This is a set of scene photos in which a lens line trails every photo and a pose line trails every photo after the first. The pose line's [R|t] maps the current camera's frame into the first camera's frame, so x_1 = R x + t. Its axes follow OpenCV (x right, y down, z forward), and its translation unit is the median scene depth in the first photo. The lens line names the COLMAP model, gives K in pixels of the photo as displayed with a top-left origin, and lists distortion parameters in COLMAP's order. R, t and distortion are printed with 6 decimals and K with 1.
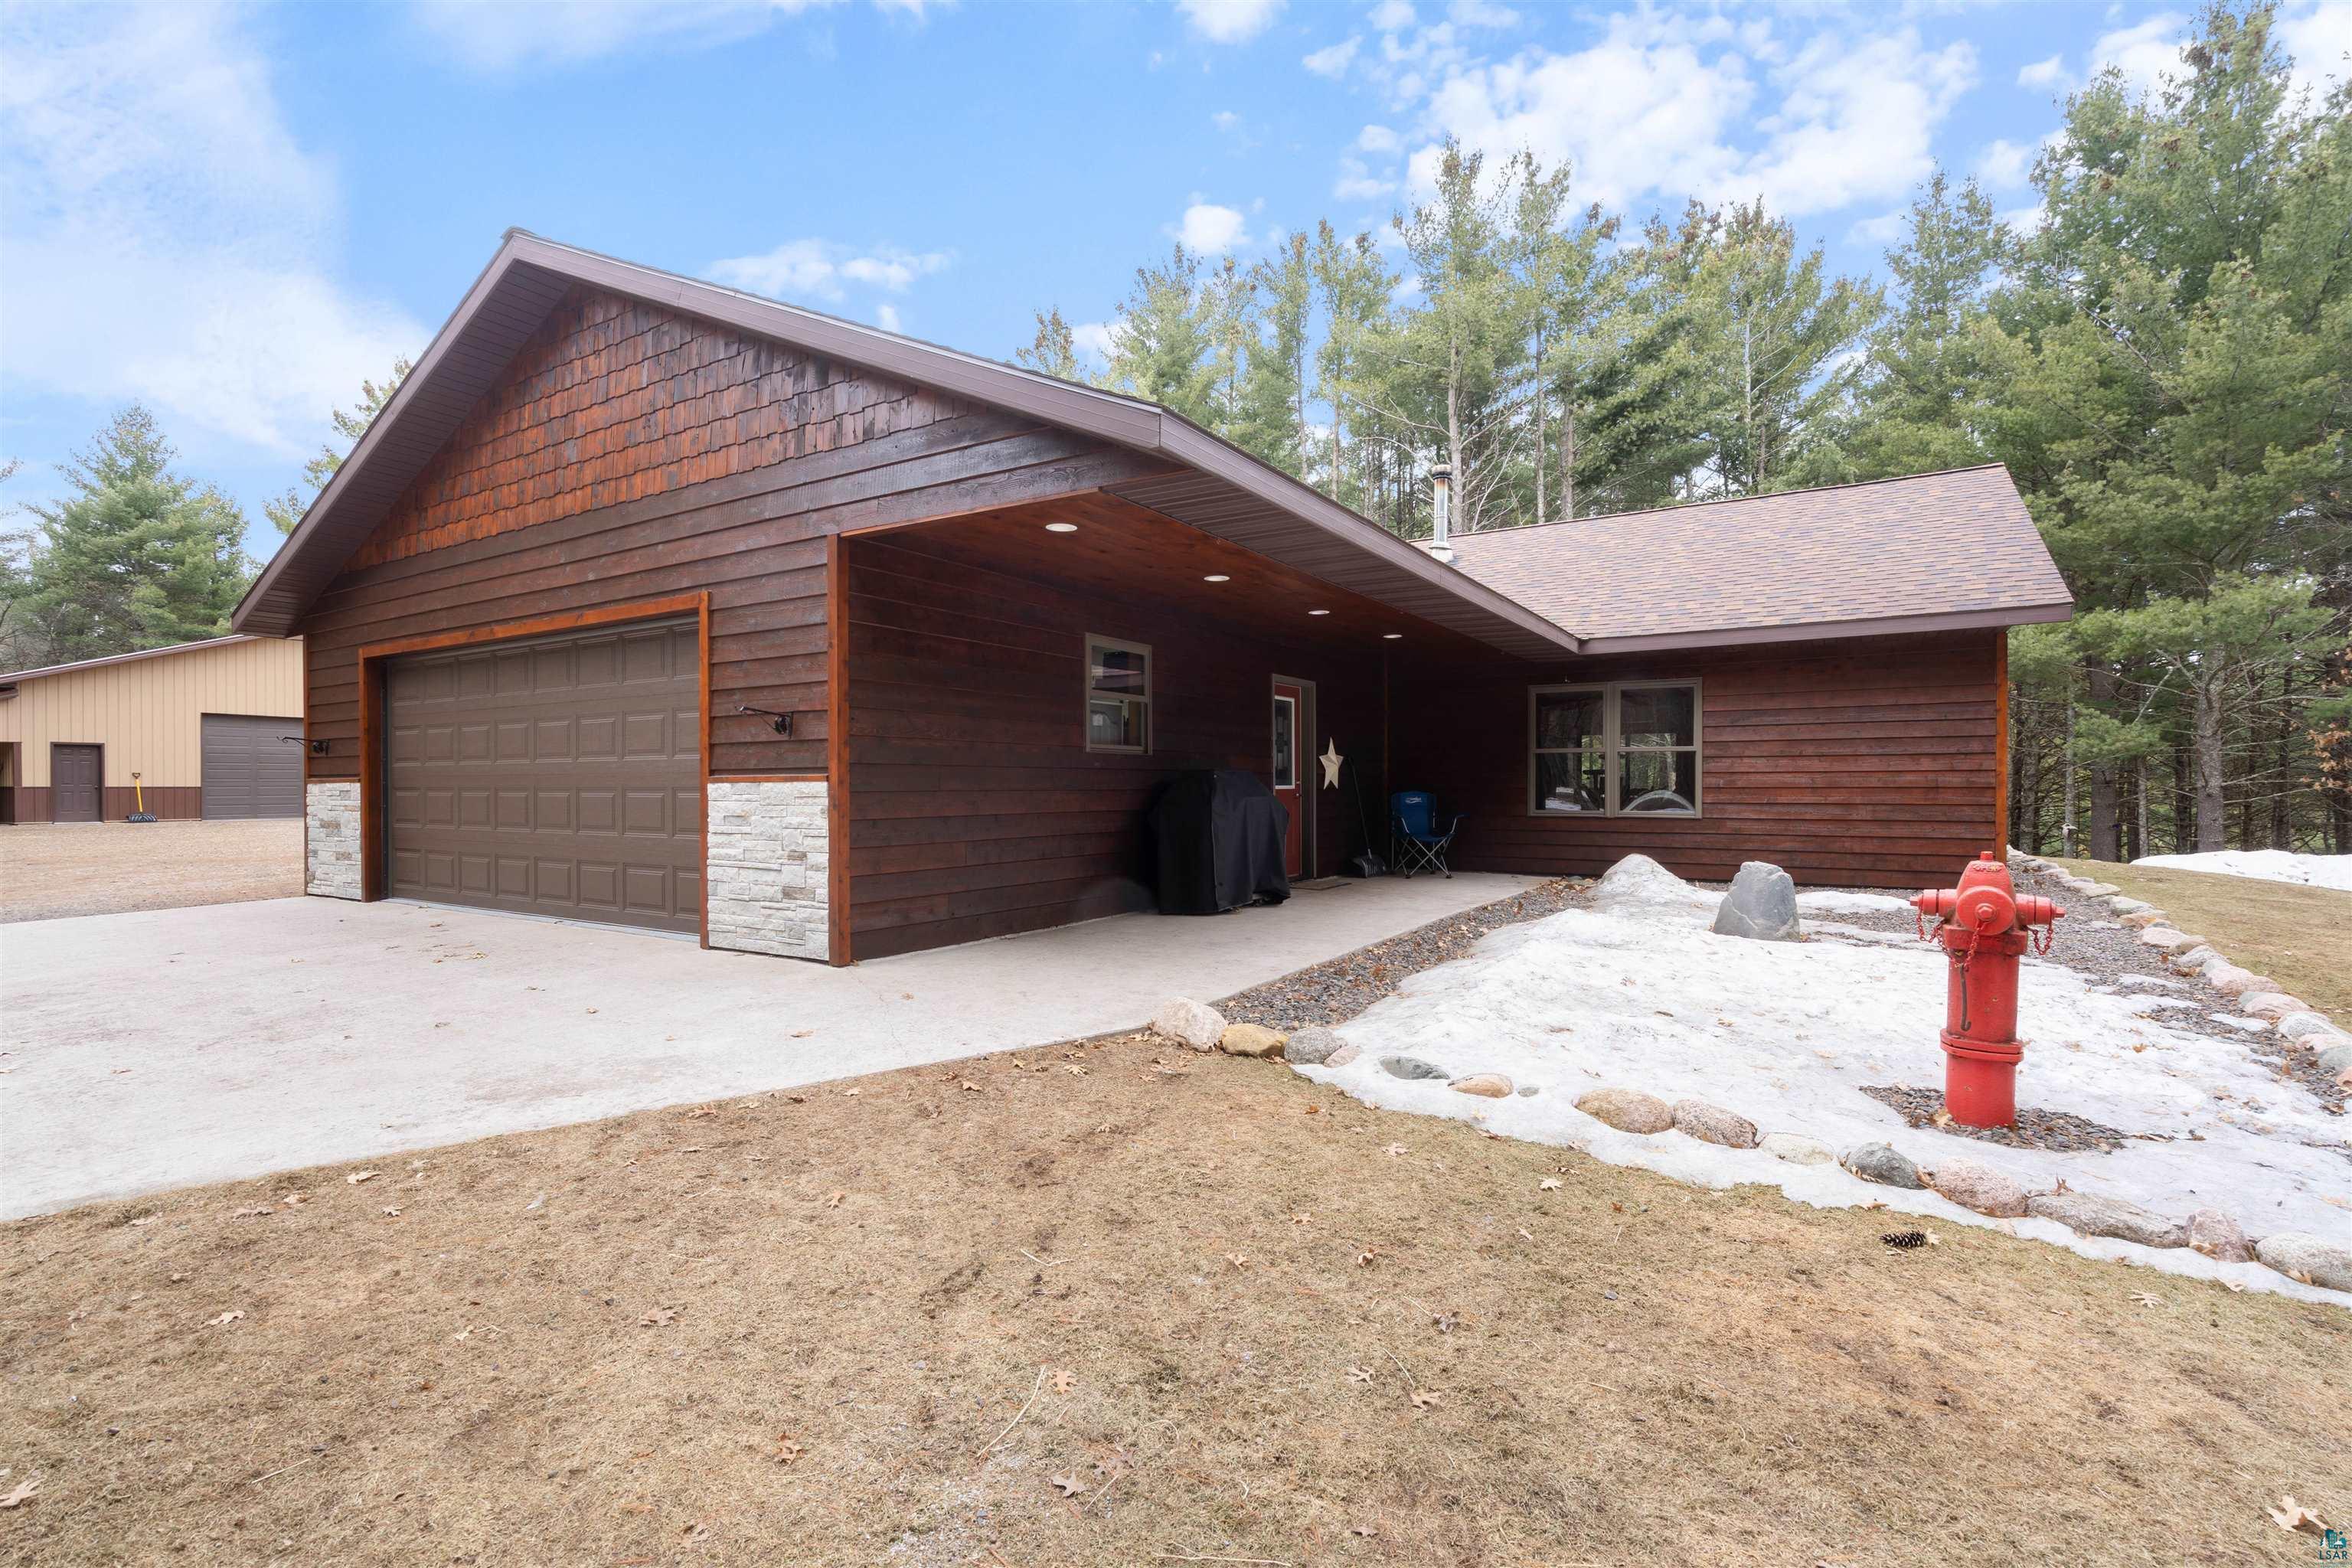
lens RADIAL K [[1075.1, 0, 1162.0], [0, 1075.1, 790.6], [0, 0, 1]] dist [-0.004870, 0.001452]
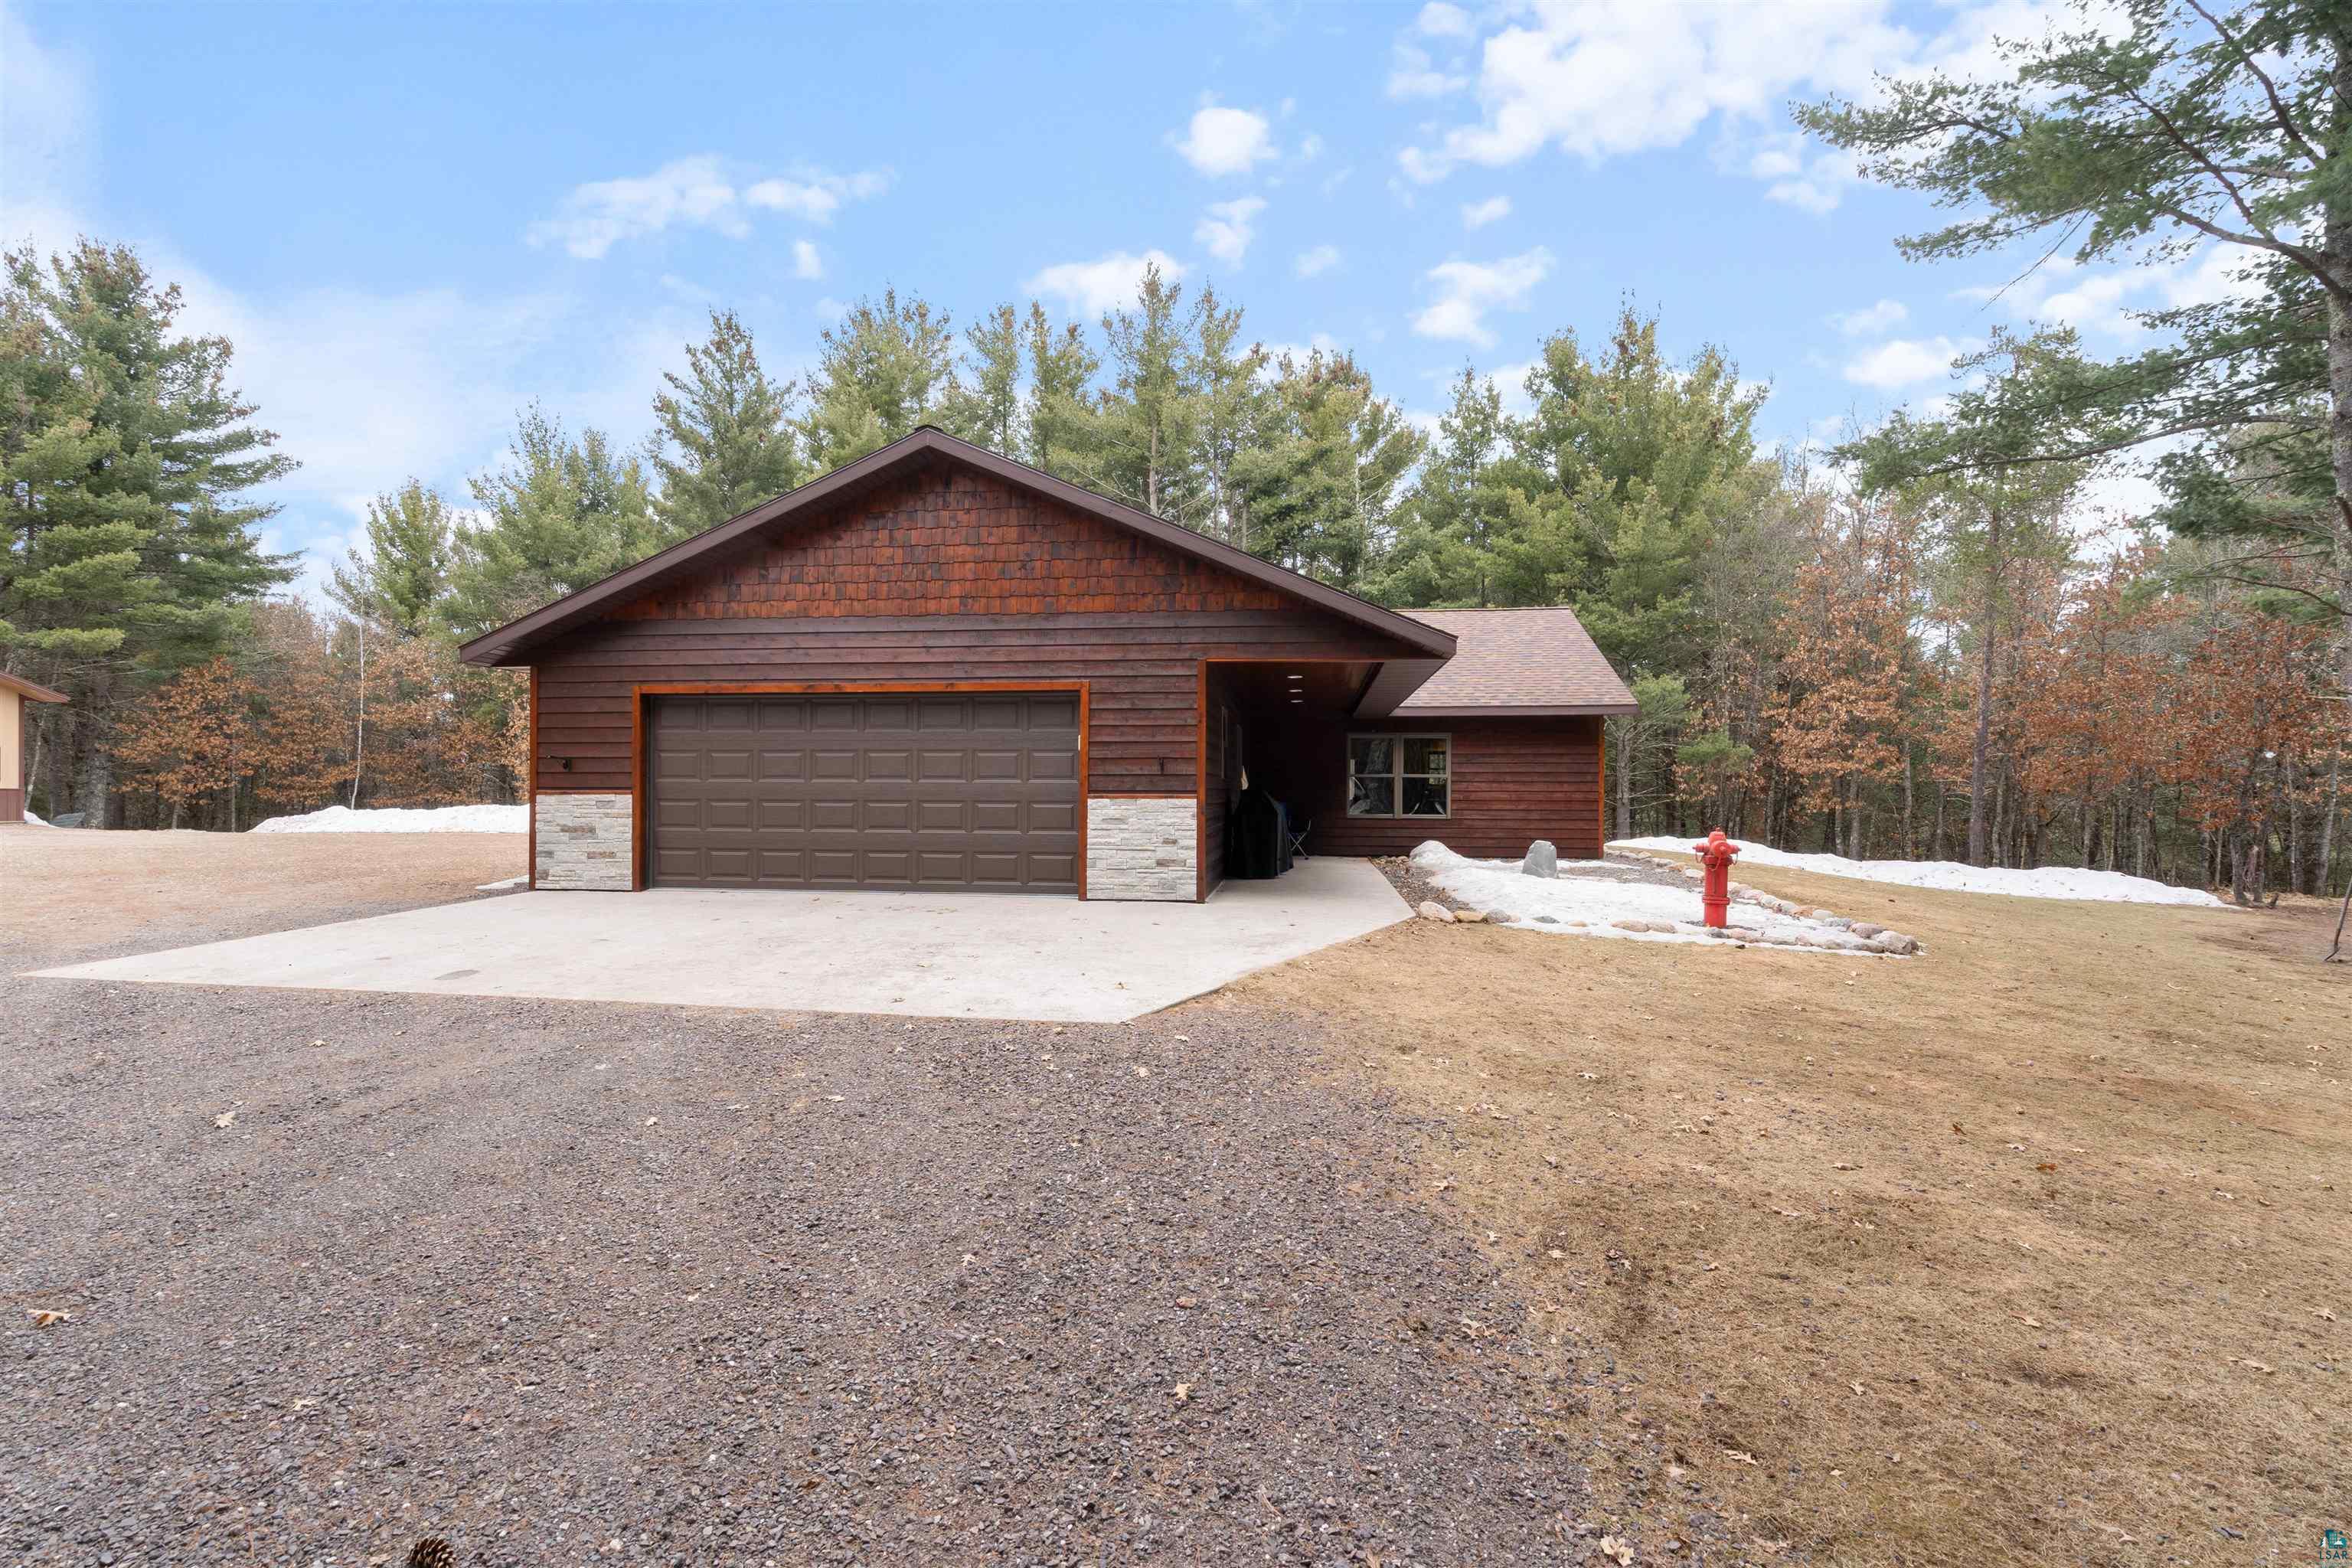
lens RADIAL K [[1075.1, 0, 1190.2], [0, 1075.1, 785.3], [0, 0, 1]] dist [-0.004870, 0.001452]
pose [[0.901073, 0.008061, 0.433592, -0.543945], [-0.003493, 0.999930, -0.011331, -0.005124], [-0.433653, 0.008695, 0.901038, -0.294063]]
